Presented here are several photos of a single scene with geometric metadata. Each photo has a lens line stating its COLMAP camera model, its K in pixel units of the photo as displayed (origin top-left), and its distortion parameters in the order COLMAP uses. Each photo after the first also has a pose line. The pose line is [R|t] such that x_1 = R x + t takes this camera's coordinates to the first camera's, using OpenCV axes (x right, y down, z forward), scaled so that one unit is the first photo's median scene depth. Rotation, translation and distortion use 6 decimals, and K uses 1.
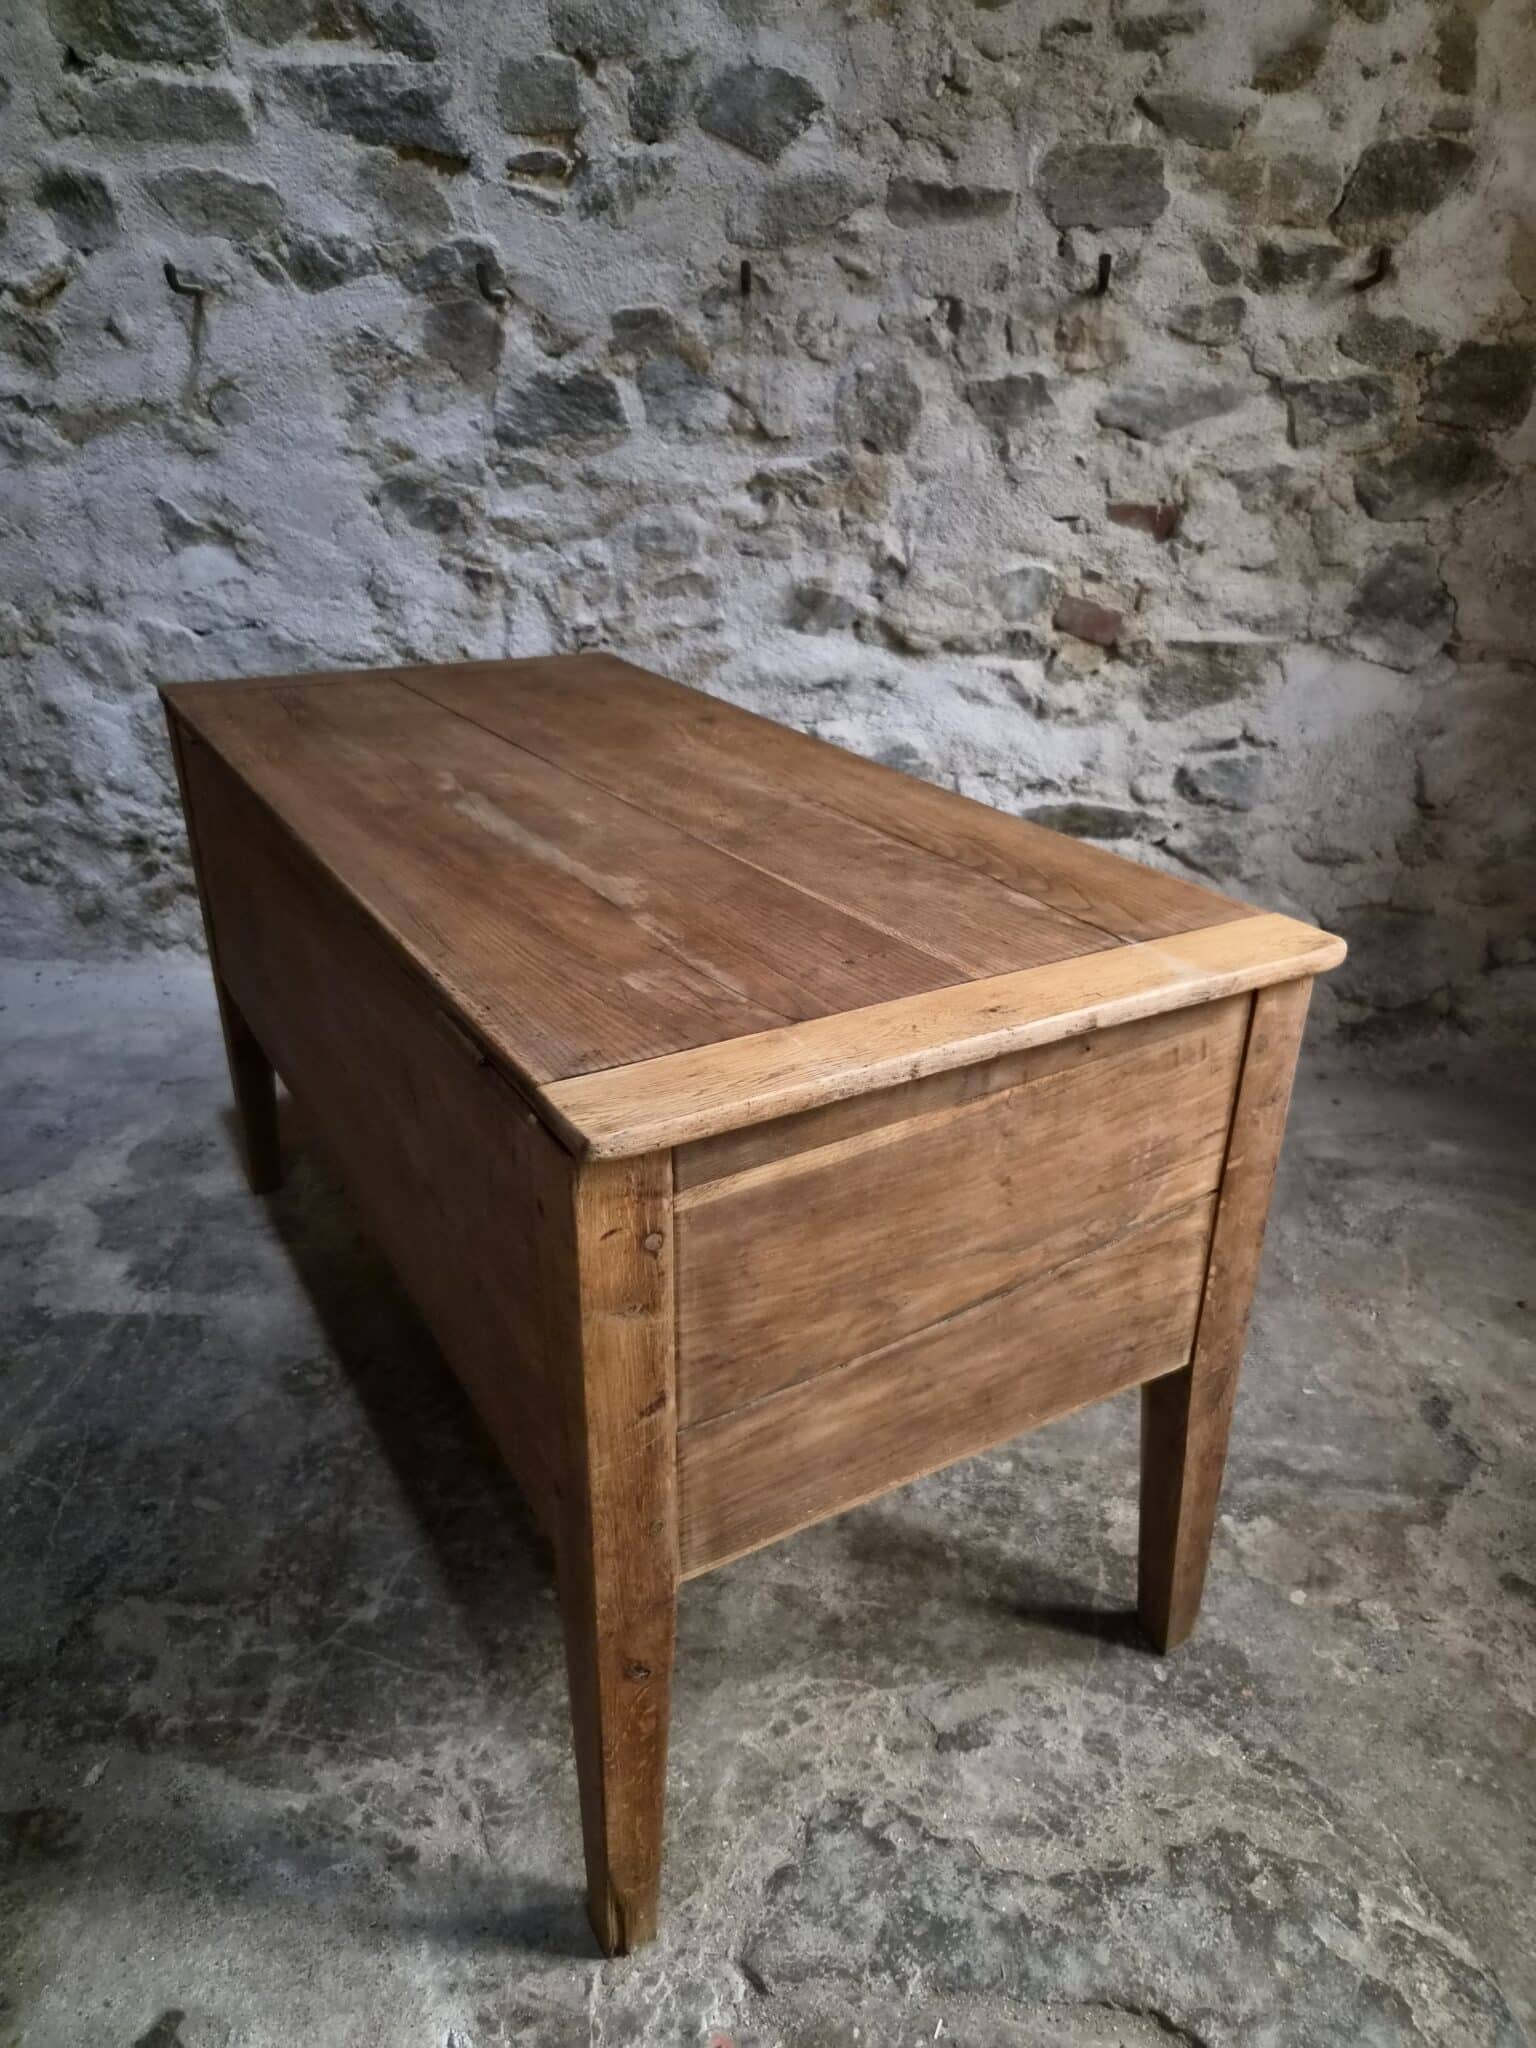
lens RADIAL K [[1375.5, 0, 794.6], [0, 1375.5, 1024.0], [0, 0, 1]] dist [0.058911, -0.045941]
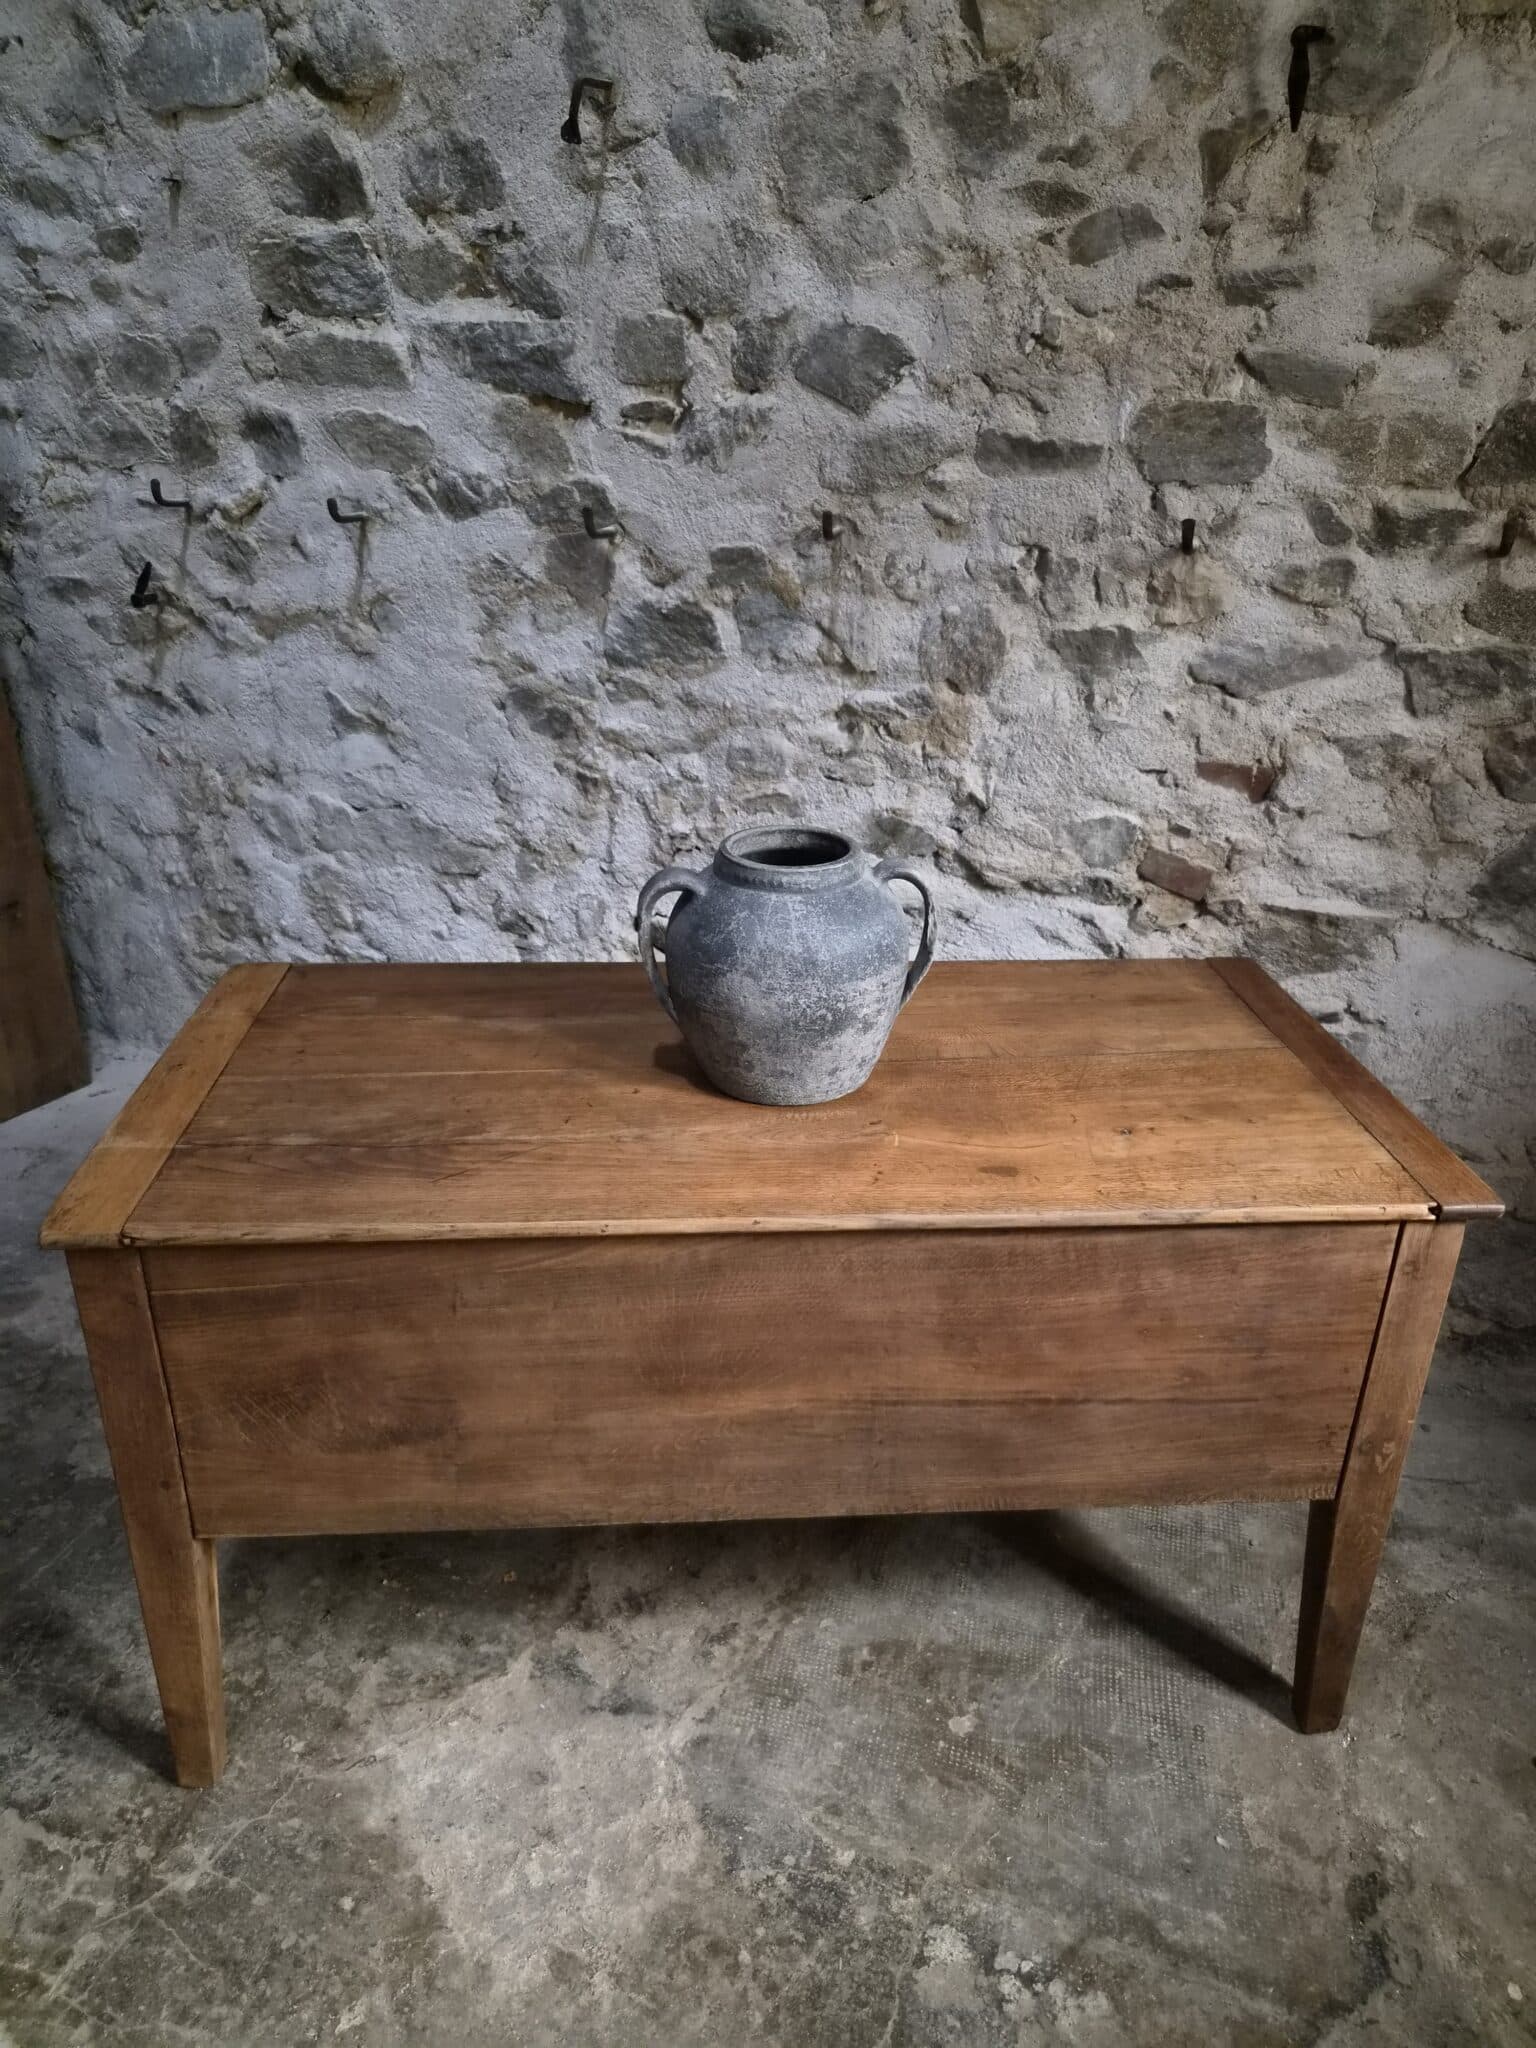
lens RADIAL K [[1373.7, 0, 775.9], [0, 1373.7, 1026.8], [0, 0, 1]] dist [0.065949, -0.053443]
pose [[0.963743, 0.102571, -0.246331, 0.200269], [-0.104550, 0.994507, 0.005065, -0.172728], [0.245497, 0.020872, 0.969173, 0.035978]]
